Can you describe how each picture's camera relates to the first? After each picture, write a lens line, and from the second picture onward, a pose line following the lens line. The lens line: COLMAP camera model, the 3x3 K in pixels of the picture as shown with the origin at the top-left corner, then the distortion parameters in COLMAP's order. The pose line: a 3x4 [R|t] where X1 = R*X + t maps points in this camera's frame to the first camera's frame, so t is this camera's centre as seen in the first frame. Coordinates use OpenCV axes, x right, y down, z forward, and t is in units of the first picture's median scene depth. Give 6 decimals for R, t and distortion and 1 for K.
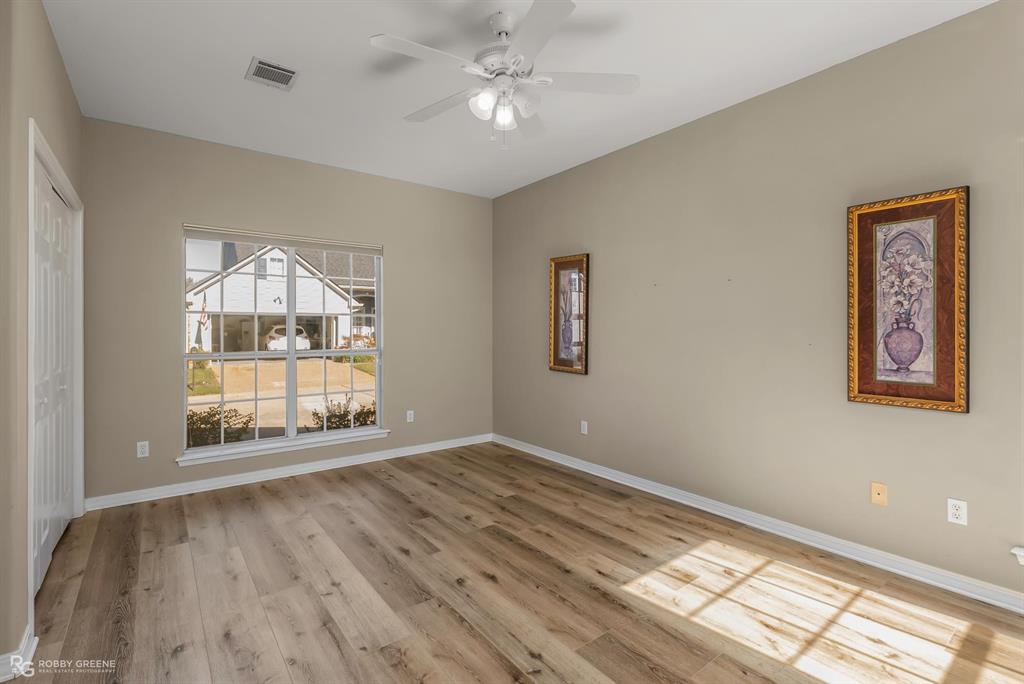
lens RADIAL K [[461.3, 0, 516.1], [0, 461.3, 311.4], [0, 0, 1]] dist [-0.003500, -0.000230]
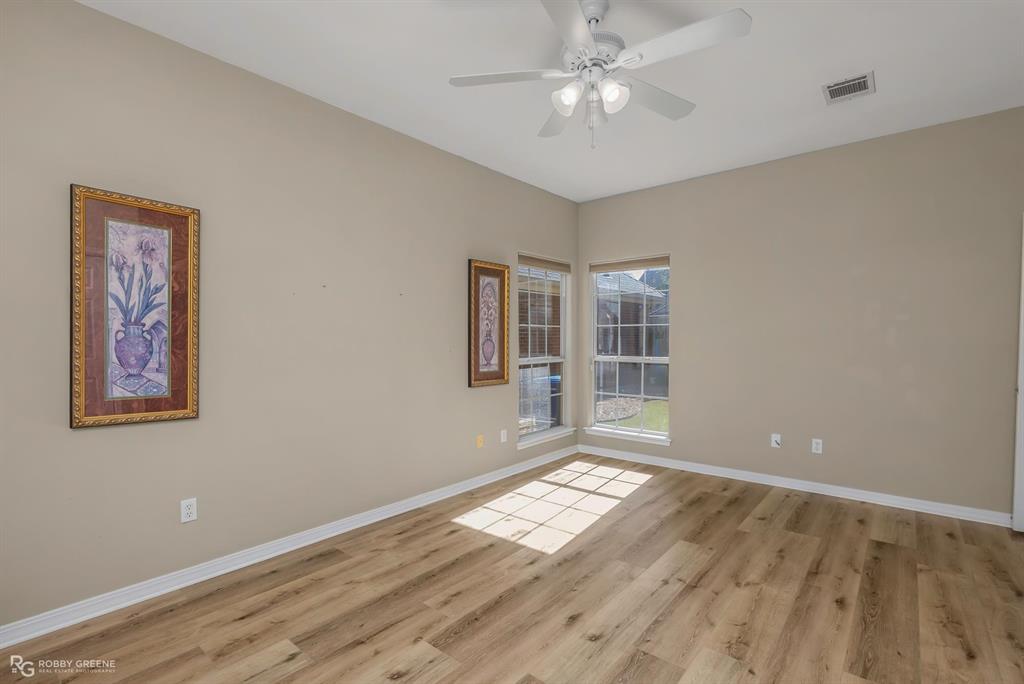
lens RADIAL K [[464.3, 0, 516.0], [0, 464.3, 341.0], [0, 0, 1]] dist [-0.010508, 0.003605]
pose [[-0.201002, 0.002230, 0.979588, -0.828089], [-0.035292, 0.999332, -0.009516, 0.052564], [-0.978955, -0.036485, -0.200789, 1.197974]]
